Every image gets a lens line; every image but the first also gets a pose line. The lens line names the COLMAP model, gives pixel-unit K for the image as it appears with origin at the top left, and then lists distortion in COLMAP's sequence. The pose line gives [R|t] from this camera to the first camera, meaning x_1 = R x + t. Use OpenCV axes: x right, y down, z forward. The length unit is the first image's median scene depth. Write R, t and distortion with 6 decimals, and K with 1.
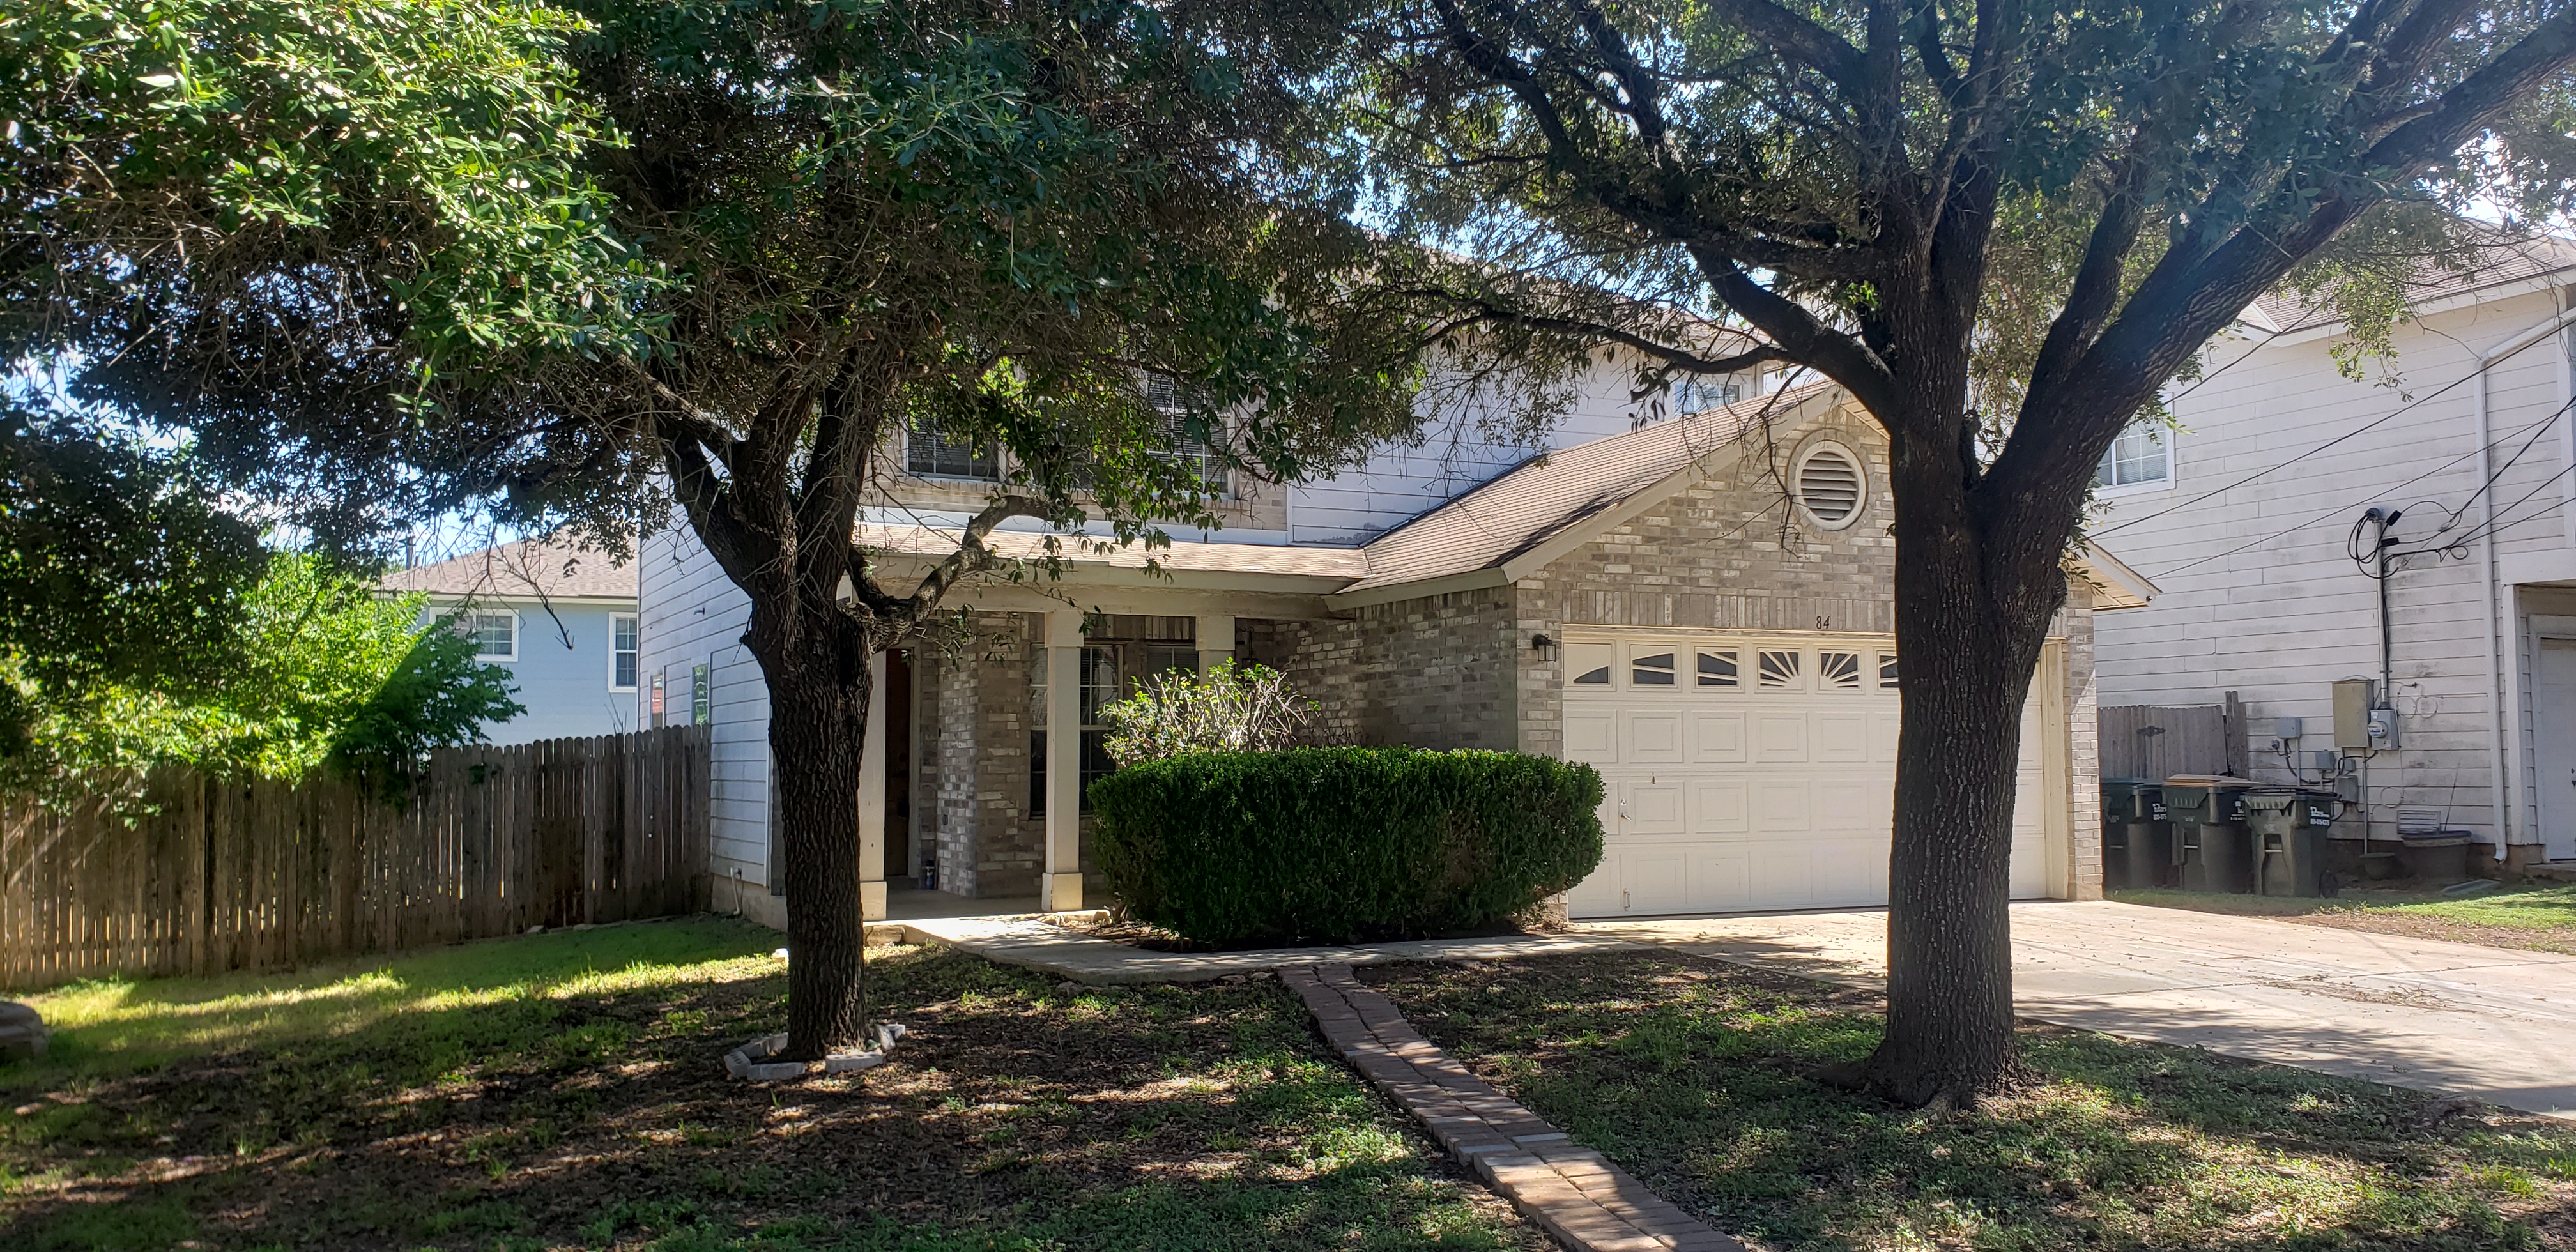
lens RADIAL K [[2016.5, 0, 1288.7], [0, 2016.5, 641.4], [0, 0, 1]] dist [0.013440, 0.000706]
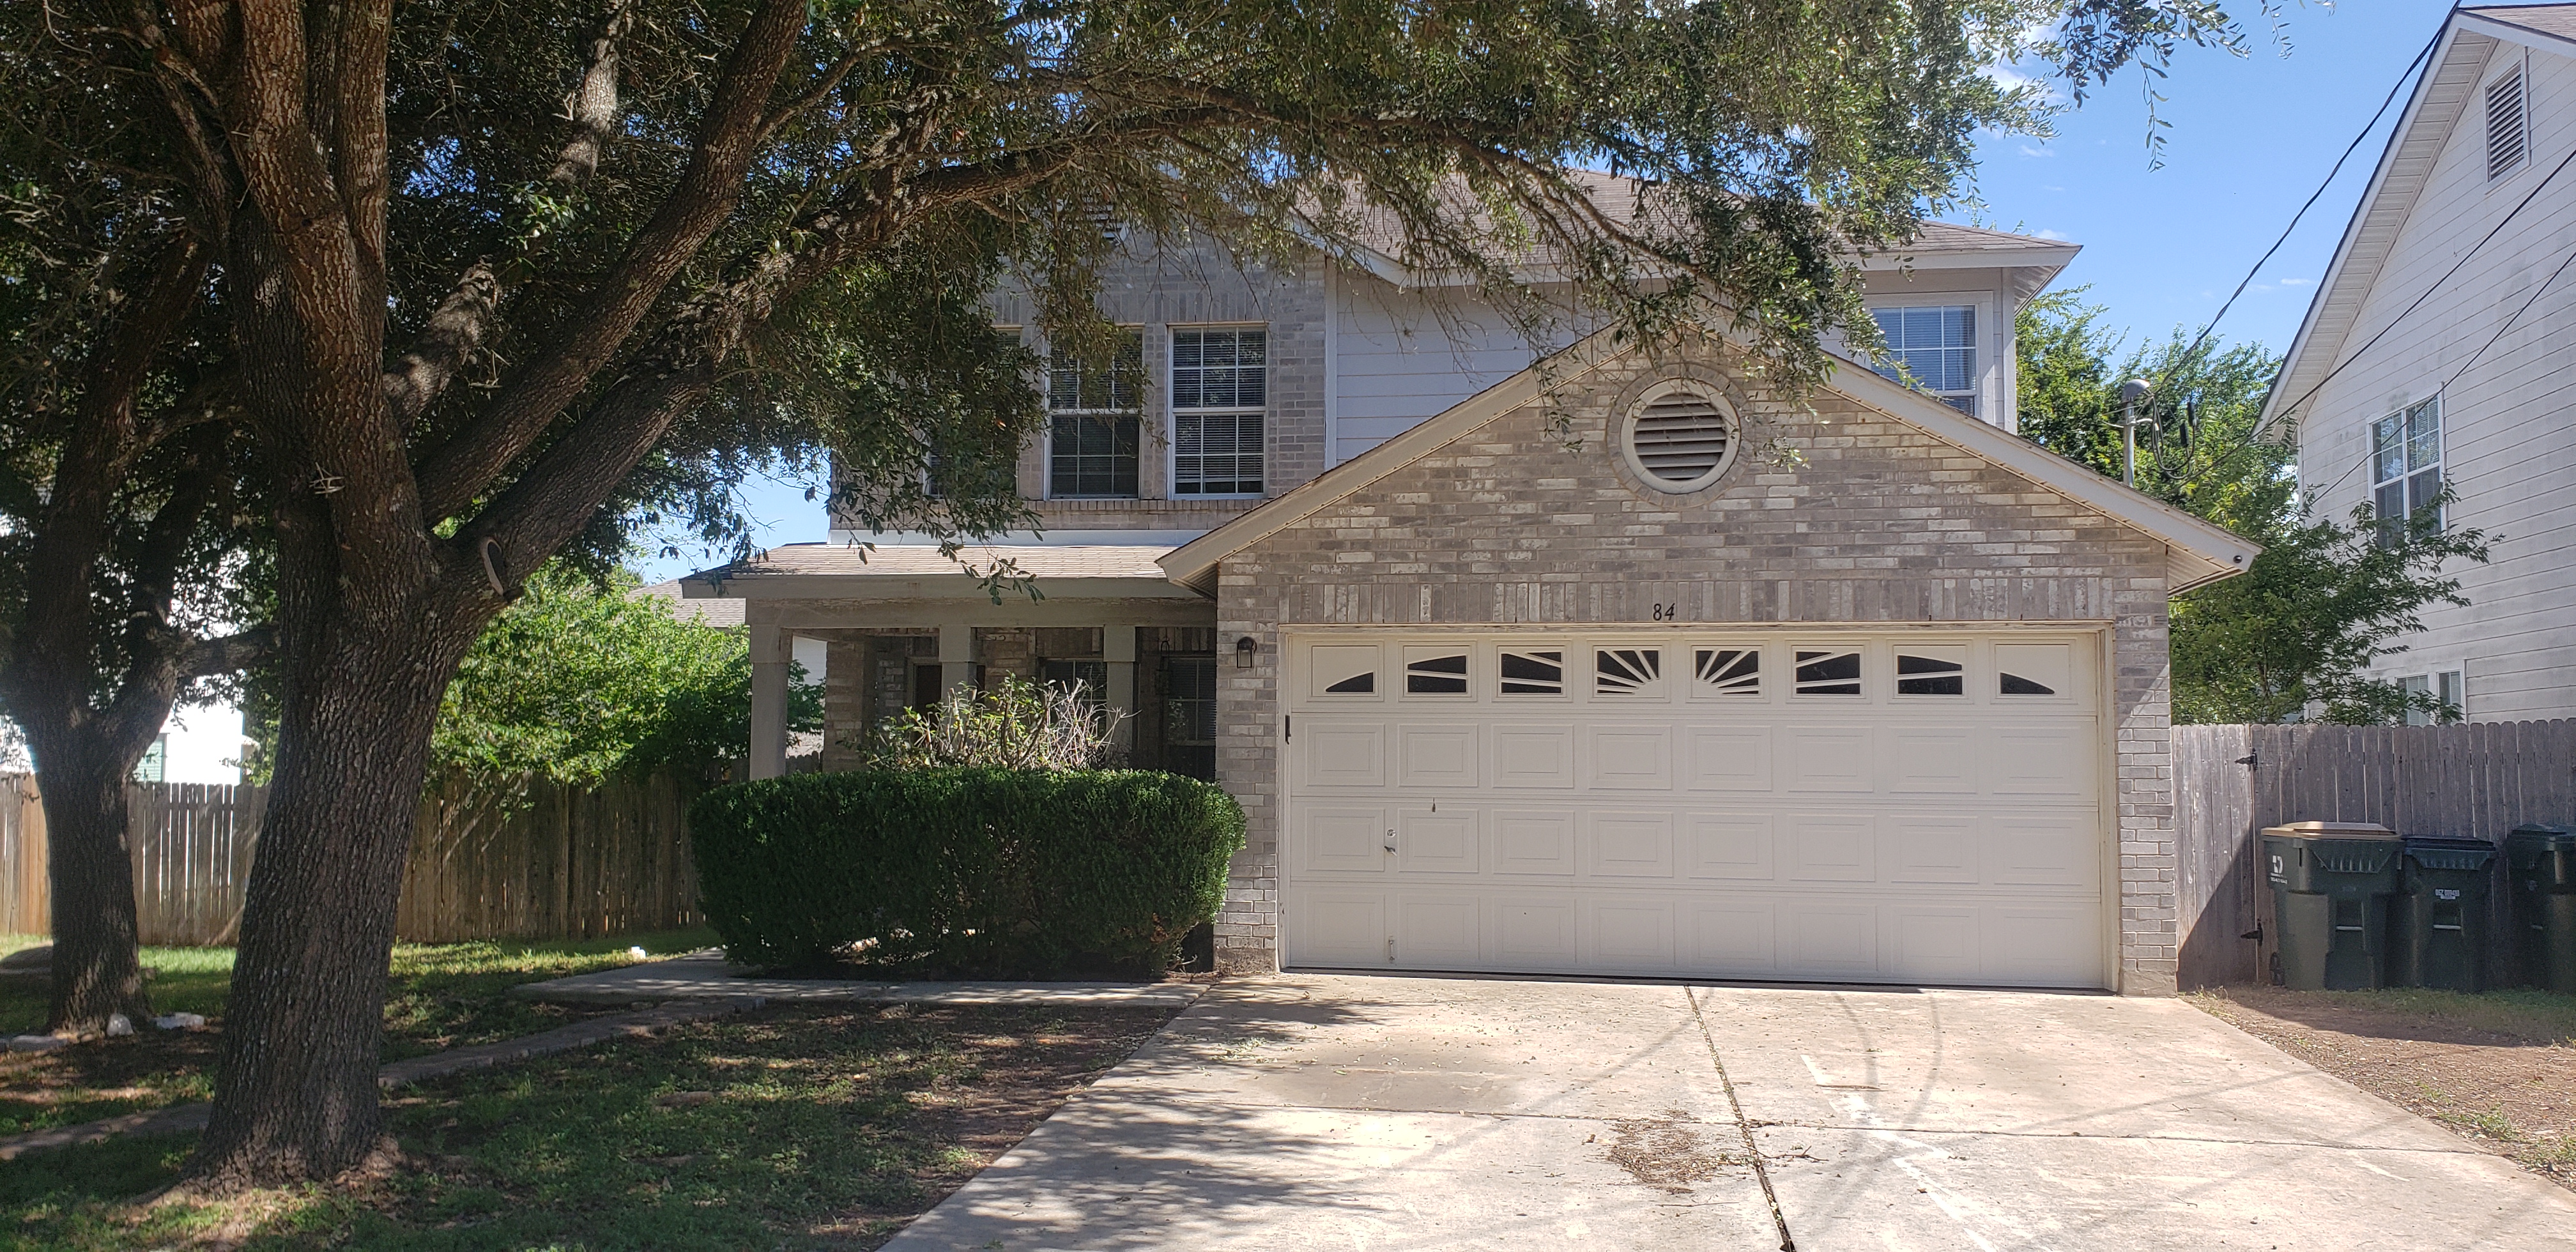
lens RADIAL K [[2016.5, 0, 1288.5], [0, 2016.5, 611.9], [0, 0, 1]] dist [0.013440, 0.000706]
pose [[0.818435, -0.033945, -0.573596, 0.602923], [0.021293, 0.999360, -0.028760, 0.010343], [0.574205, 0.011324, 0.818634, 0.278937]]
